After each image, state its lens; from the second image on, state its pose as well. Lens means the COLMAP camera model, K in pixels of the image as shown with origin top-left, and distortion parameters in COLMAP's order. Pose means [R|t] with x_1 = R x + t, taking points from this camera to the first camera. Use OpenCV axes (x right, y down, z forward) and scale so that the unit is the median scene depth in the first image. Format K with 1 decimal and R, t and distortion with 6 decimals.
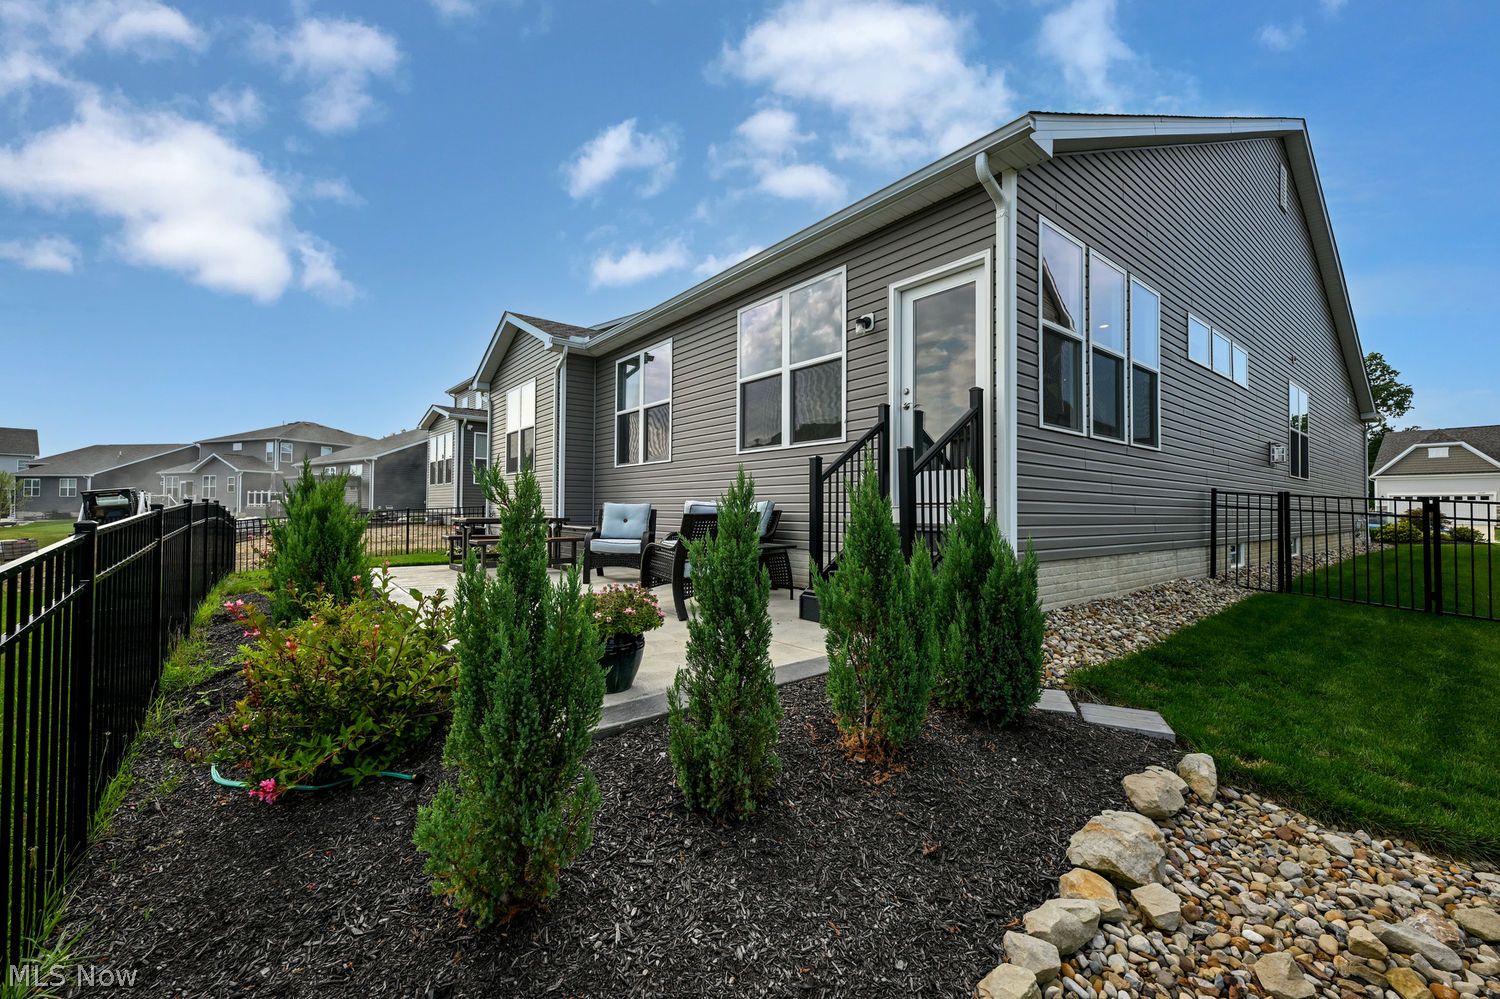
lens RADIAL K [[605.6, 0, 740.6], [0, 605.6, 498.9], [0, 0, 1]] dist [-0.000933, 0.000475]
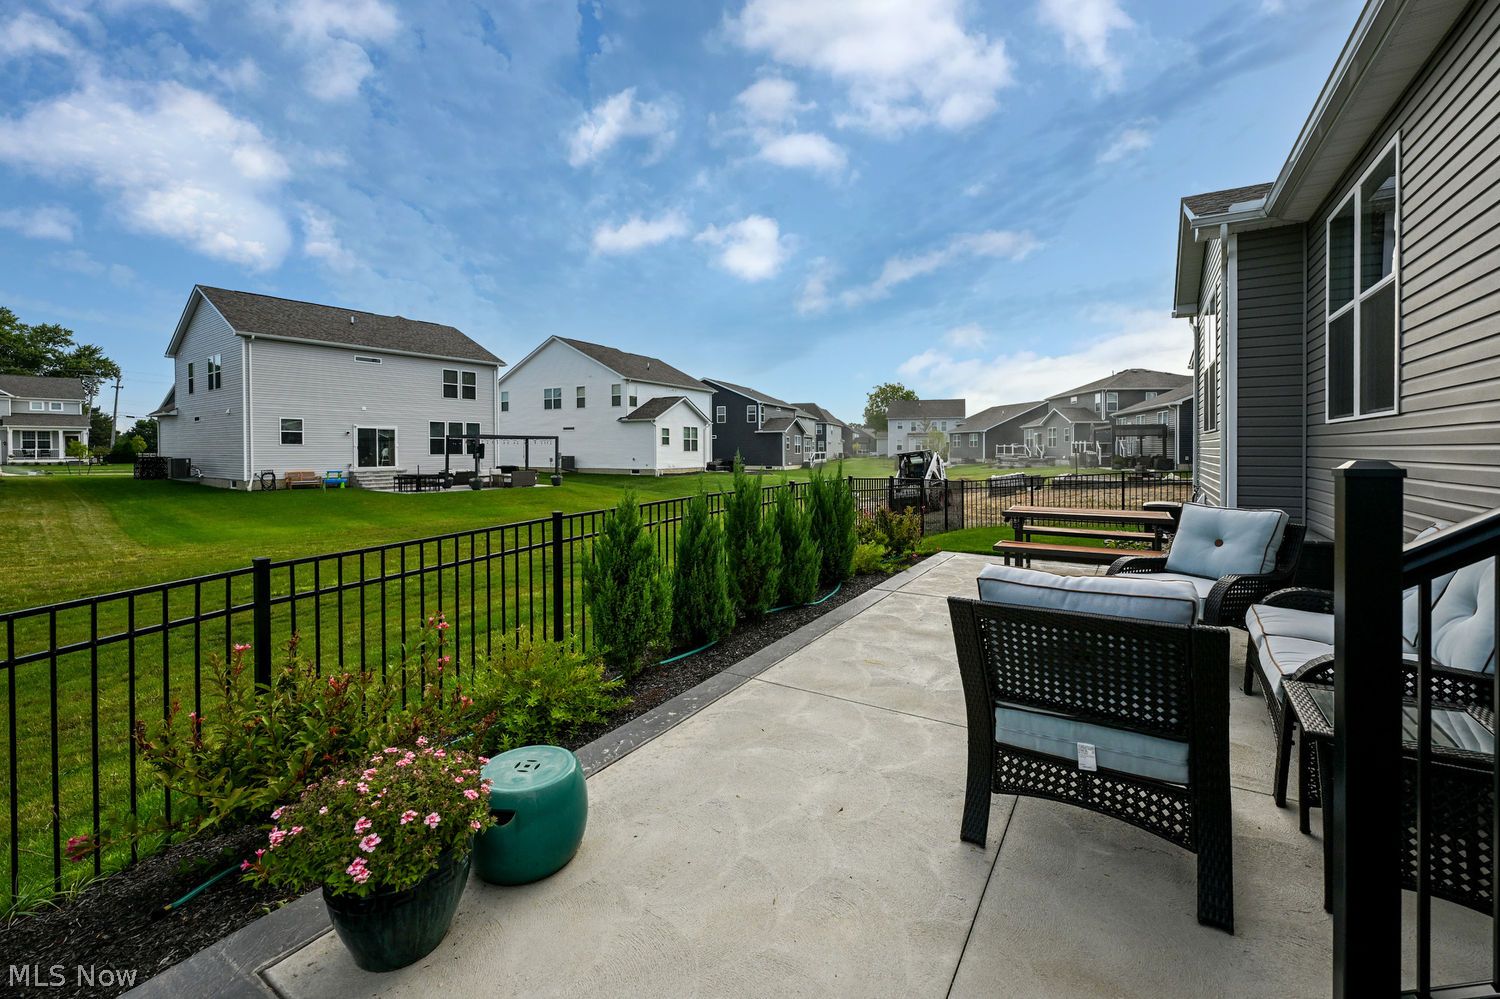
lens RADIAL K [[605.6, 0, 723.2], [0, 605.6, 460.9], [0, 0, 1]] dist [-0.000933, 0.000475]
pose [[0.318553, 0.006132, -0.947885, 0.144712], [0.021787, 0.999668, 0.013788, -0.044204], [0.947655, -0.025044, 0.318314, 0.392224]]
